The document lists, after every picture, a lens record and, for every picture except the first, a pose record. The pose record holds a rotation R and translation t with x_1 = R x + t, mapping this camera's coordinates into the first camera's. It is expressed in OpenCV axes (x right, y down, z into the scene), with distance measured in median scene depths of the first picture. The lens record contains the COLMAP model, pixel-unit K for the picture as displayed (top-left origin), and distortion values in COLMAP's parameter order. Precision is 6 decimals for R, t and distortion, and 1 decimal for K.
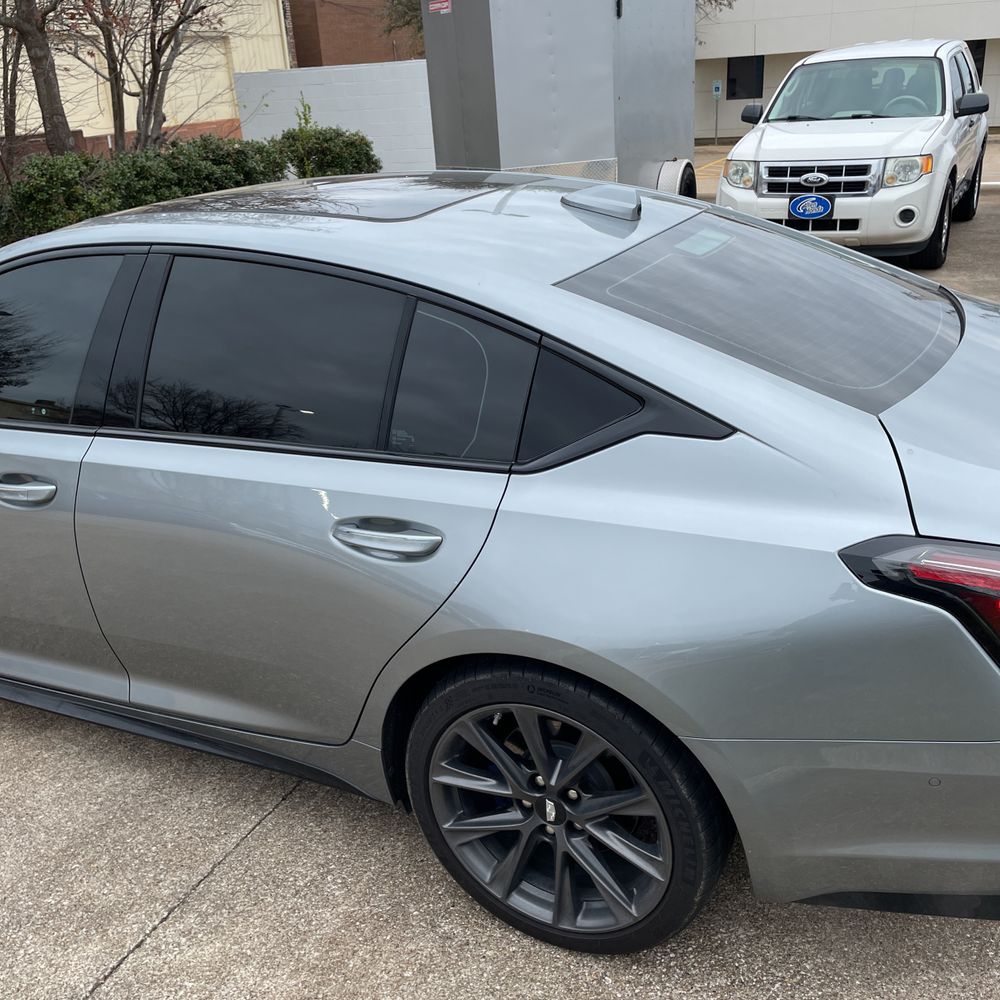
lens RADIAL K [[1015.2, 0, 498.7], [0, 1015.2, 516.3], [0, 0, 1]] dist [0.031985, 0.000000]
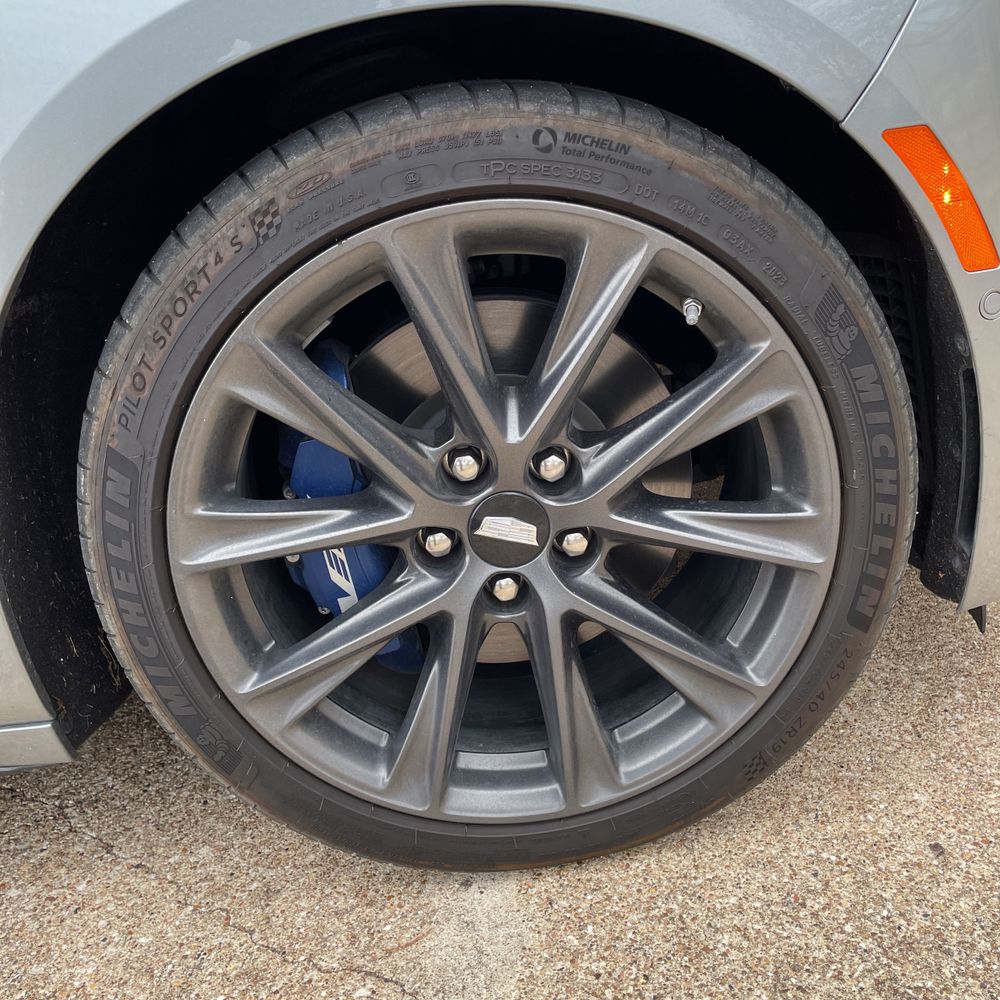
lens RADIAL K [[1015.2, 0, 507.7], [0, 1015.2, 505.6], [0, 0, 1]] dist [0.031985, 0.000000]
pose [[0.852668, -0.247212, 0.460264, -0.120484], [0.283536, 0.958907, -0.010231, 0.254435], [-0.438821, 0.139226, 0.887723, 0.570373]]
